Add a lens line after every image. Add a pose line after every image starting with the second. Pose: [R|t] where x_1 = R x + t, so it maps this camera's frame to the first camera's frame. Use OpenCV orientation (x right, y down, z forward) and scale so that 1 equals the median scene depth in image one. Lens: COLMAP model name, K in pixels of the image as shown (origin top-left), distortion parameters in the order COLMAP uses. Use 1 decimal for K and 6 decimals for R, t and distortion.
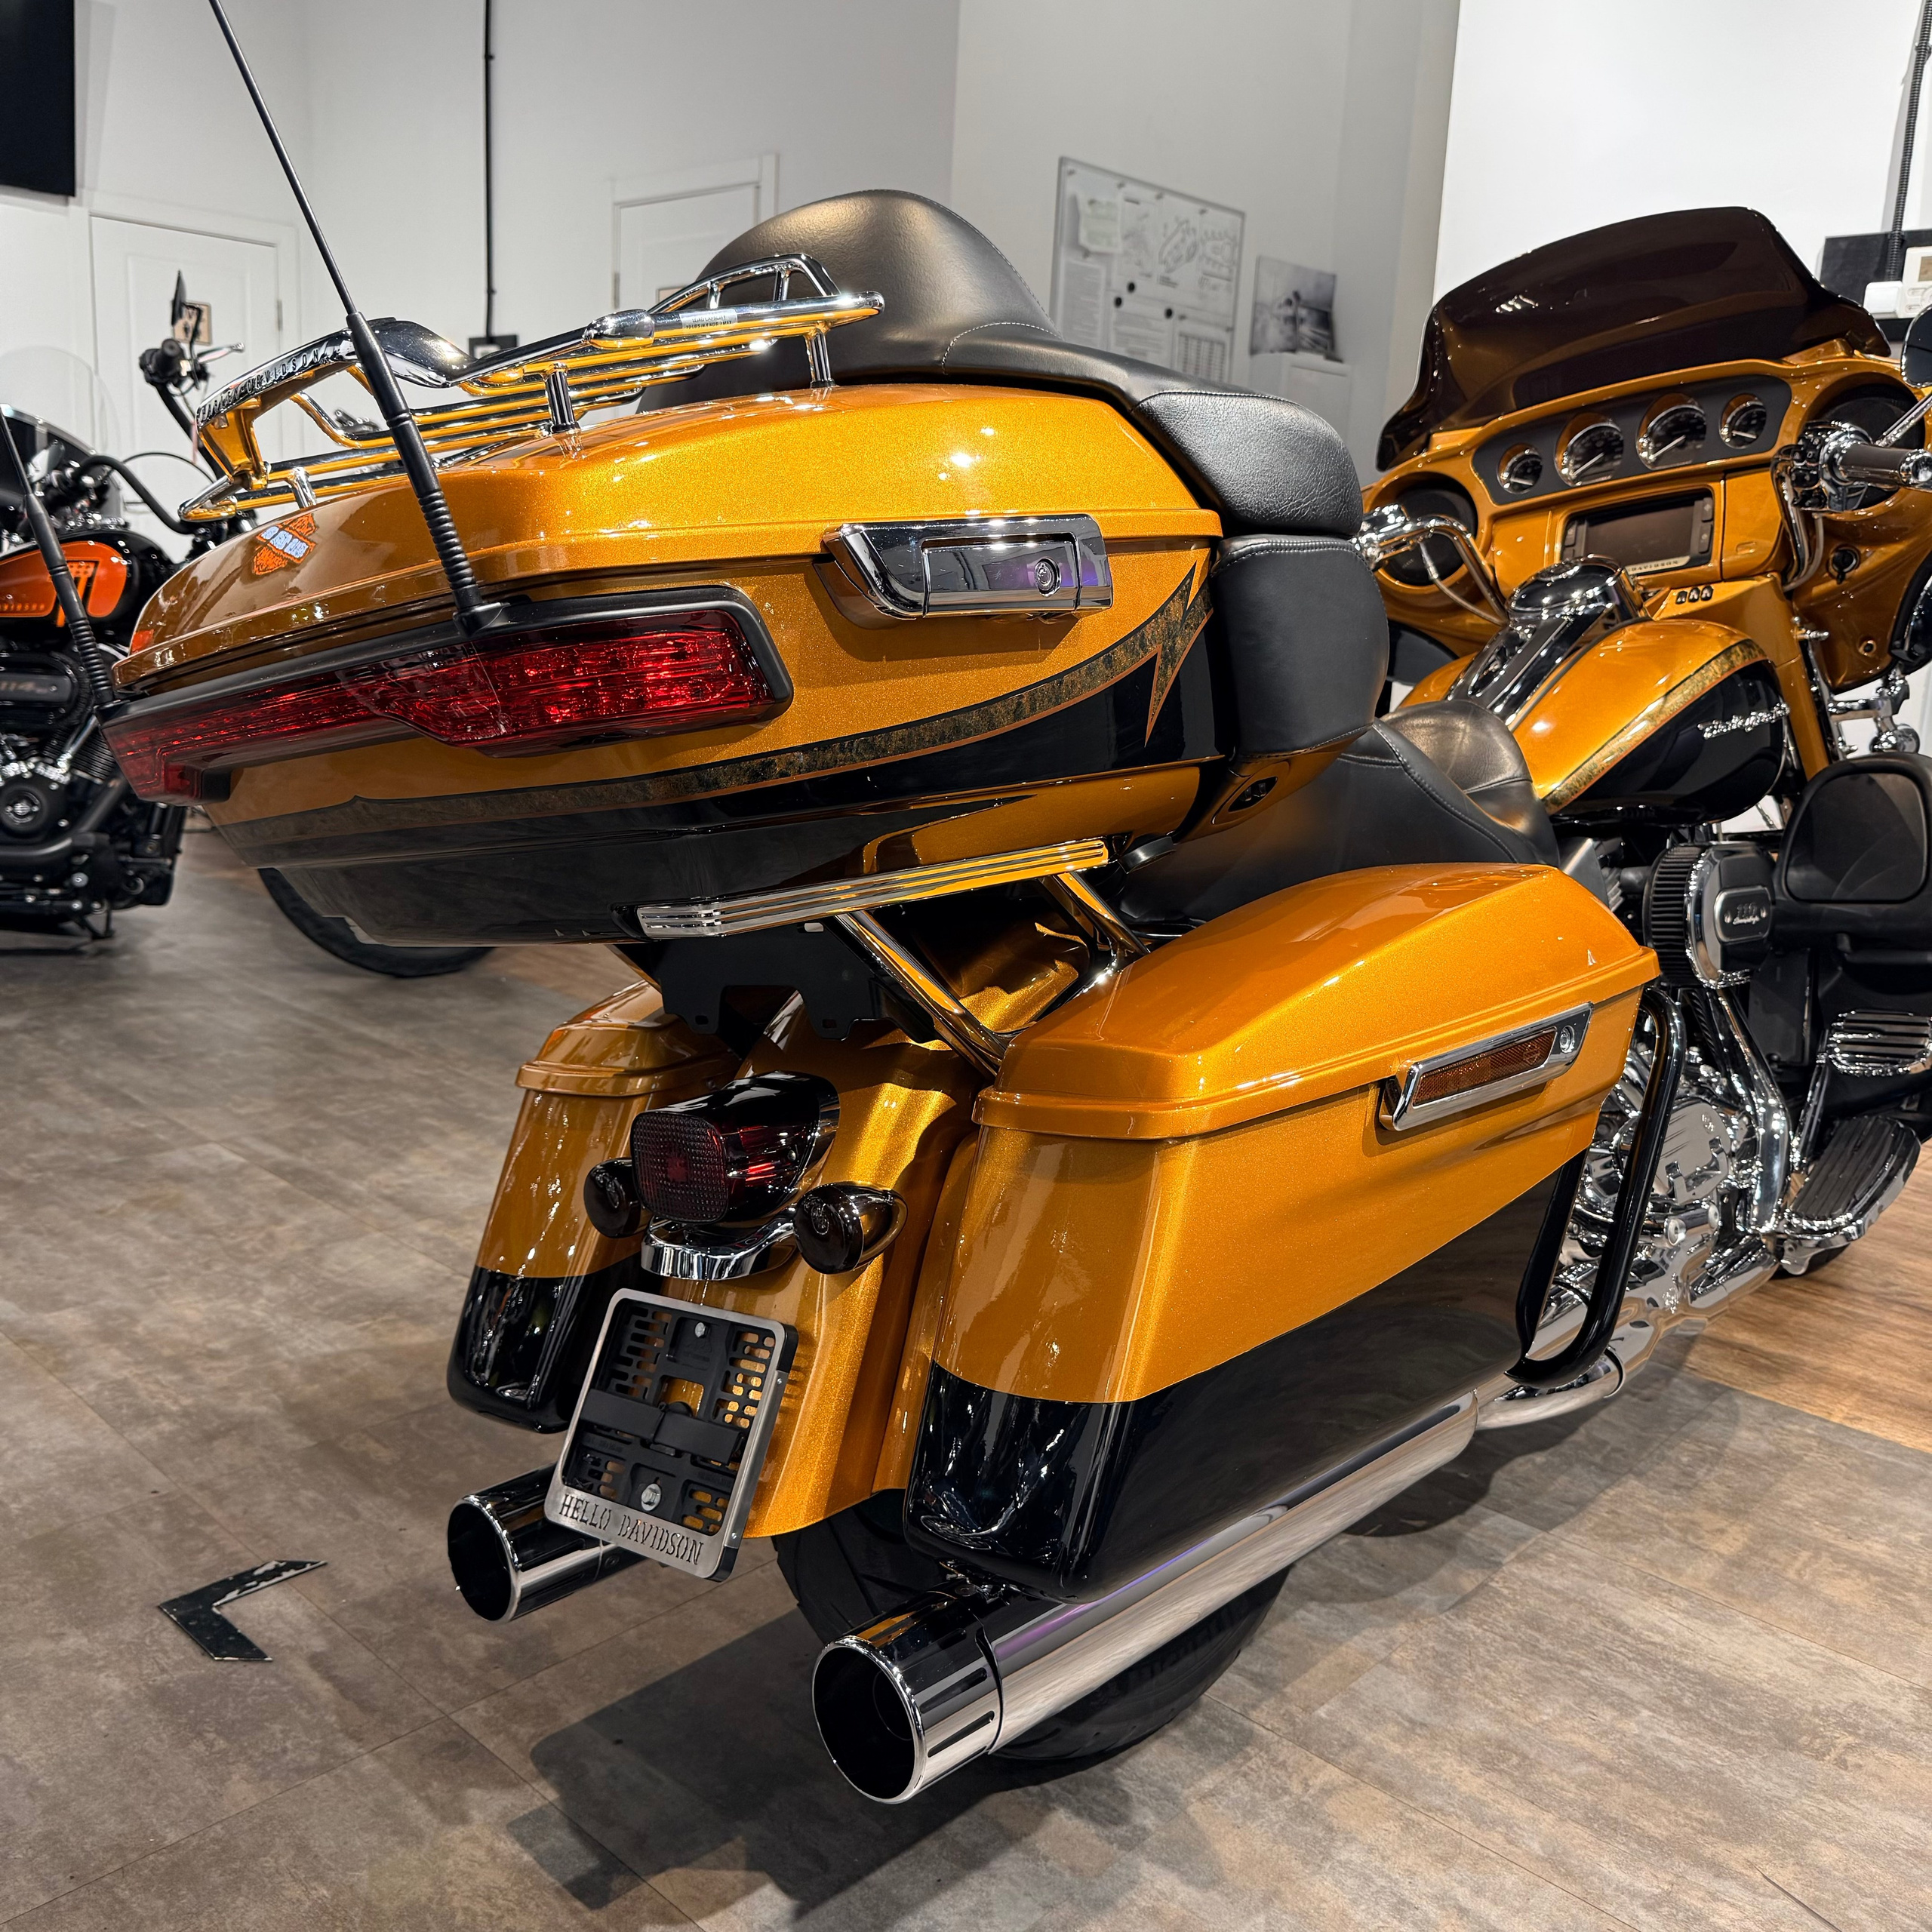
lens RADIAL K [[1819.7, 0, 966.9], [0, 1819.7, 971.2], [0, 0, 1]] dist [0.053033, -0.098210]
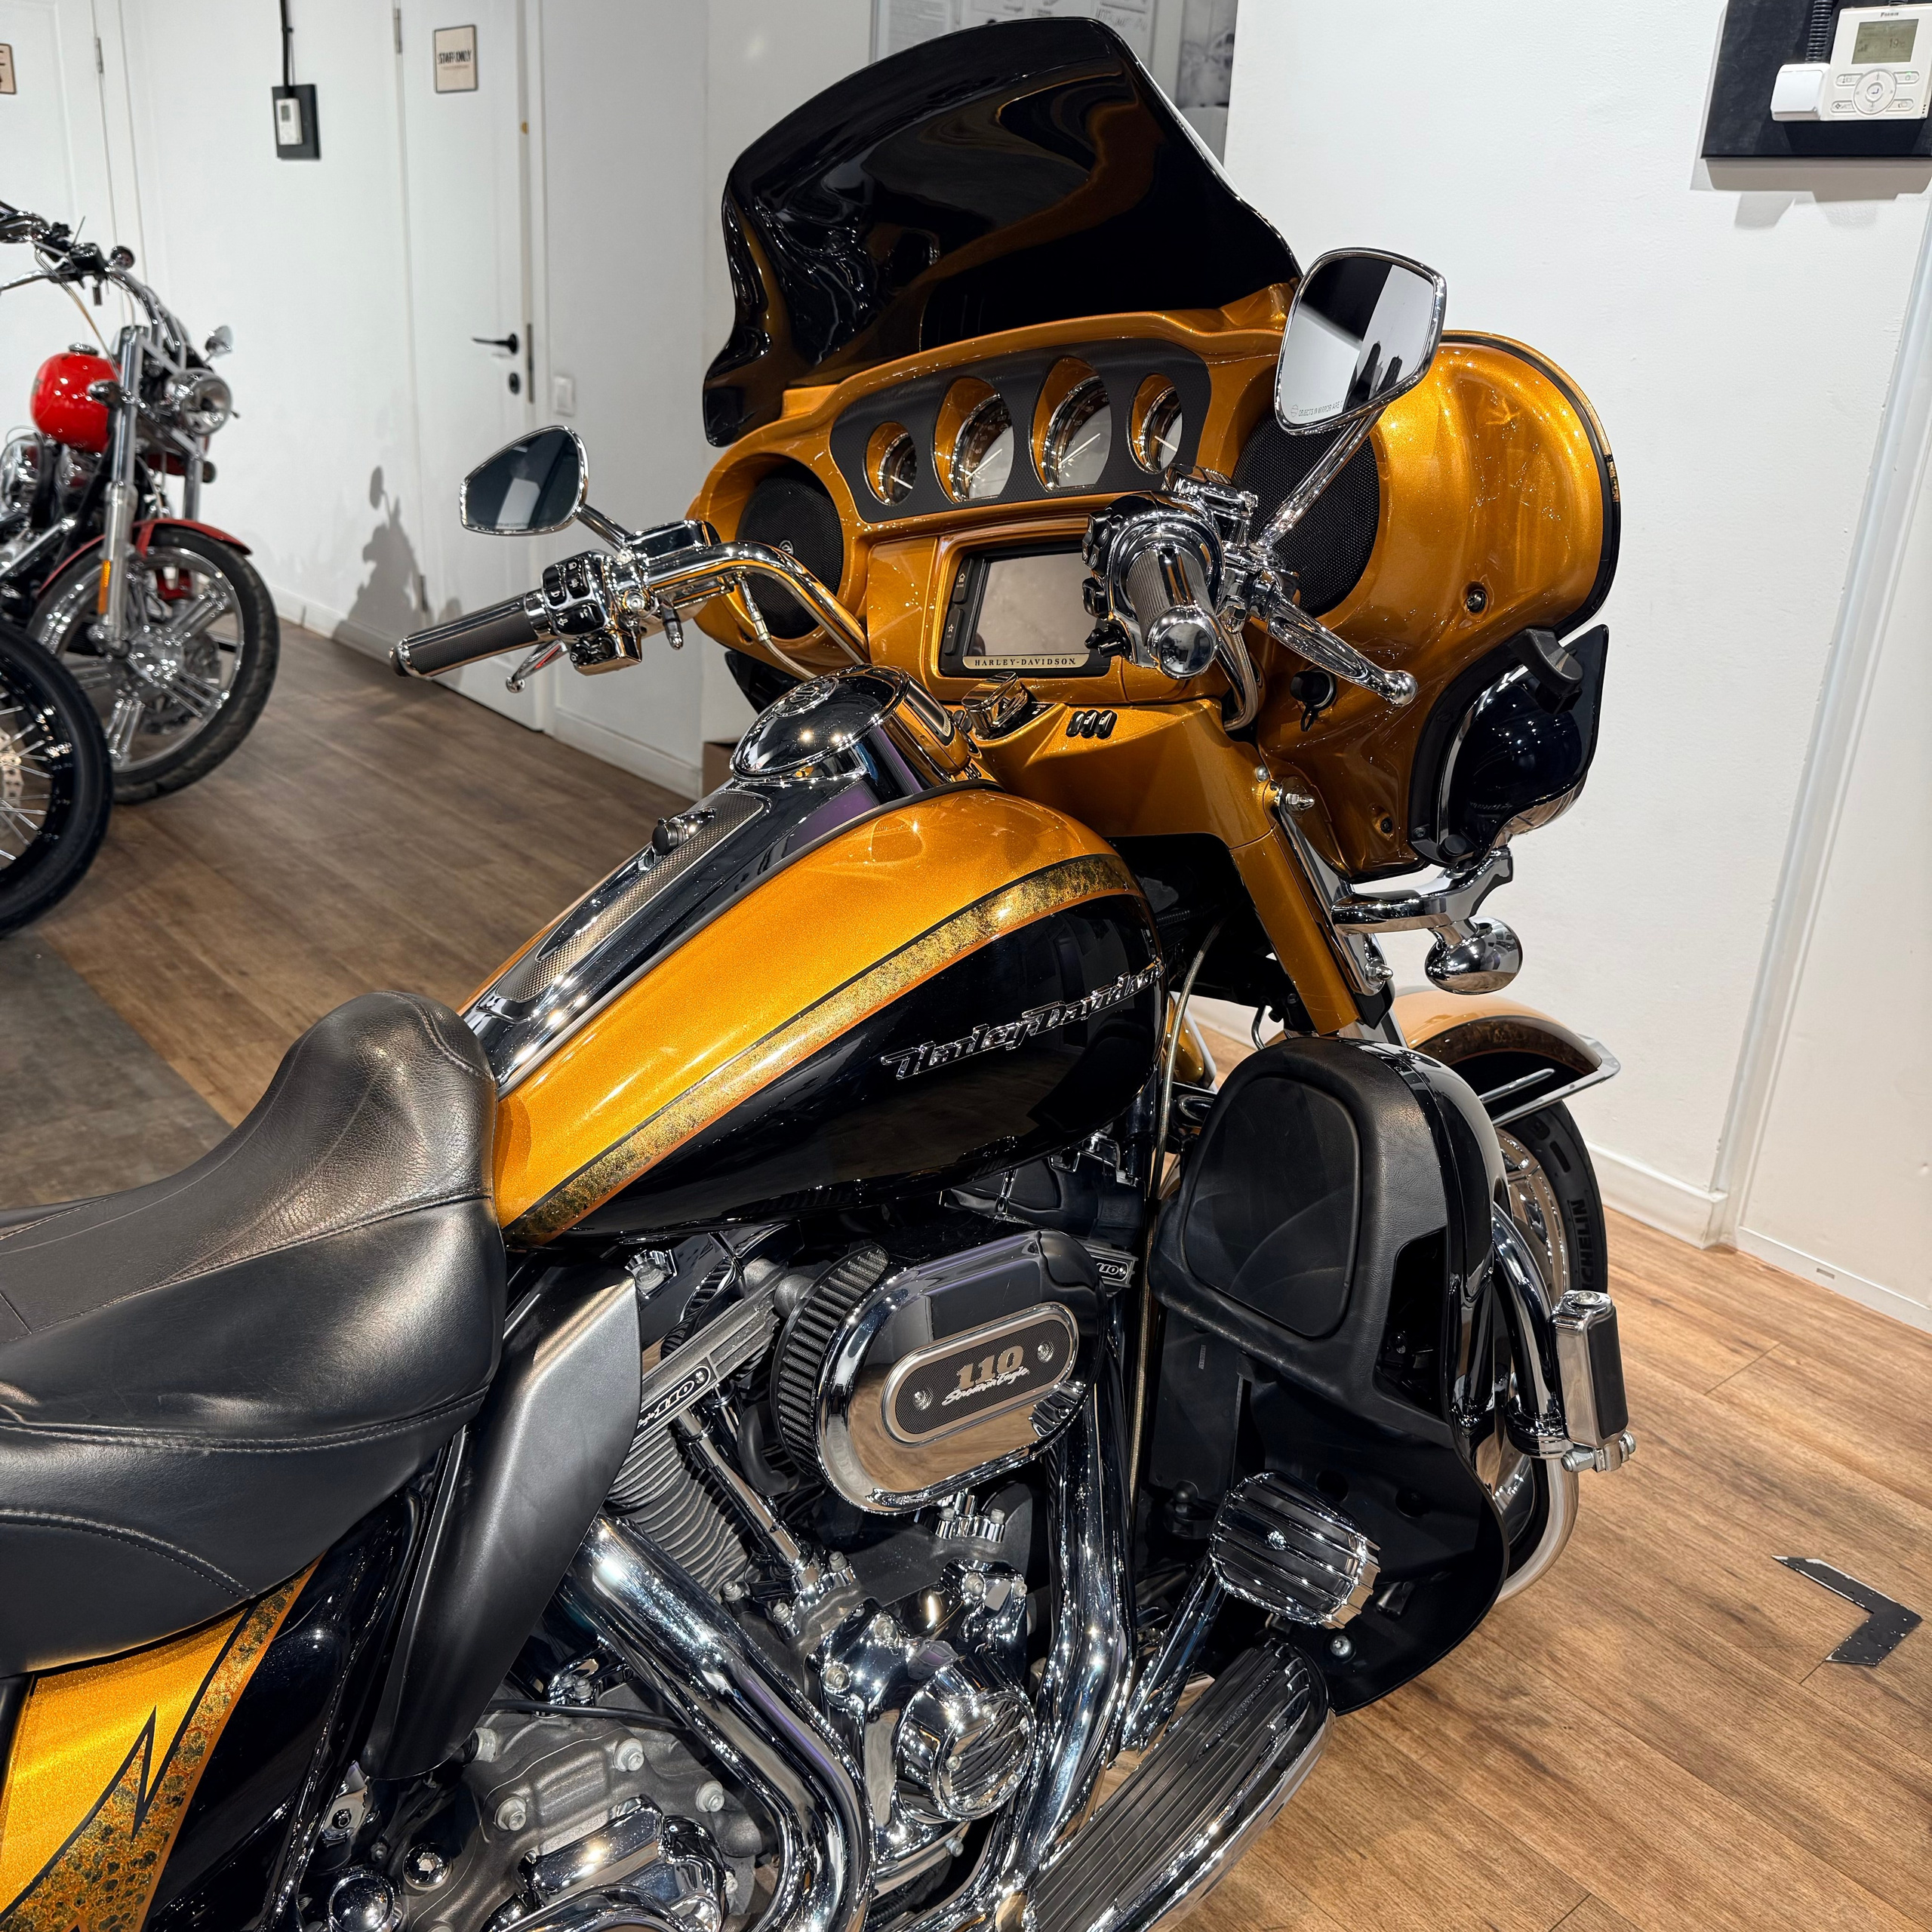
lens RADIAL K [[1797.1, 0, 966.0], [0, 1797.1, 966.0], [0, 0, 1]] dist [0.146893, -0.285262]
pose [[0.994057, 0.042850, -0.100077, 0.444525], [-0.028300, 0.989386, 0.142529, -0.222581], [0.105122, -0.138850, 0.984718, 0.442719]]
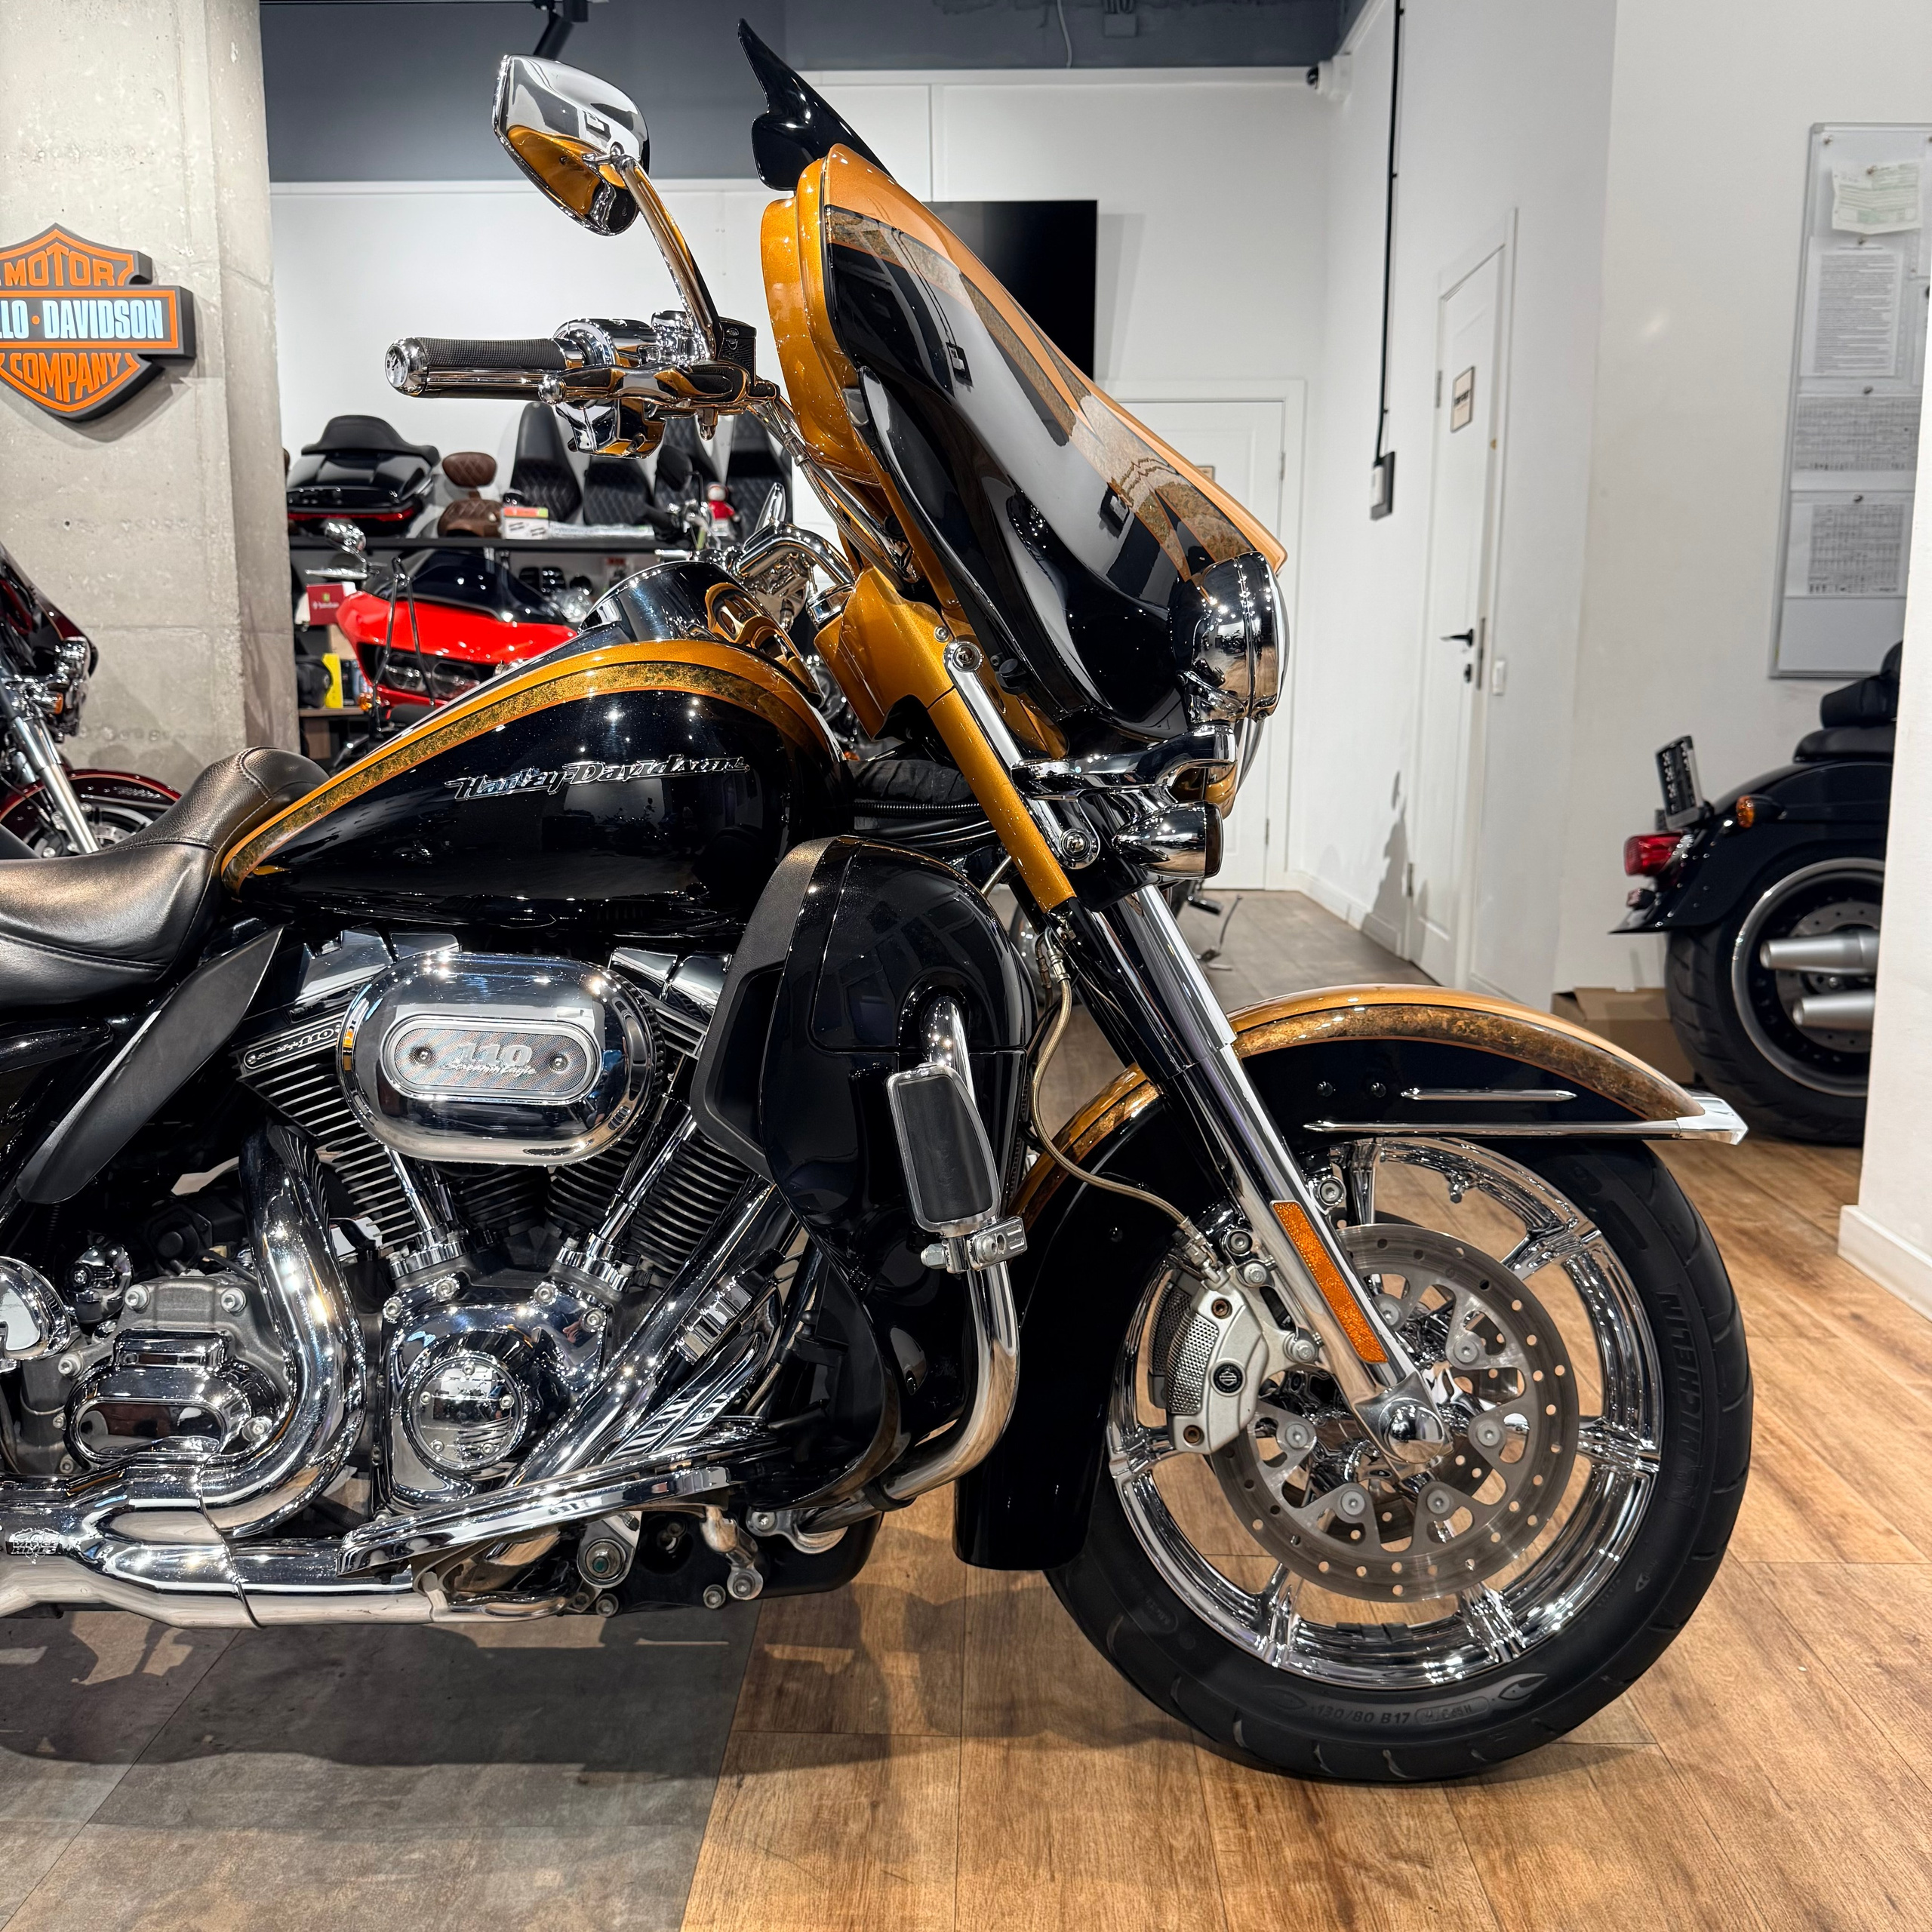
lens RADIAL K [[1826.1, 0, 952.4], [0, 1826.1, 955.5], [0, 0, 1]] dist [0.044247, -0.071802]
pose [[0.663149, 0.062014, -0.745914, 0.982671], [-0.130921, 0.990809, -0.034021, -0.064615], [0.736949, 0.120217, 0.665173, 0.637645]]
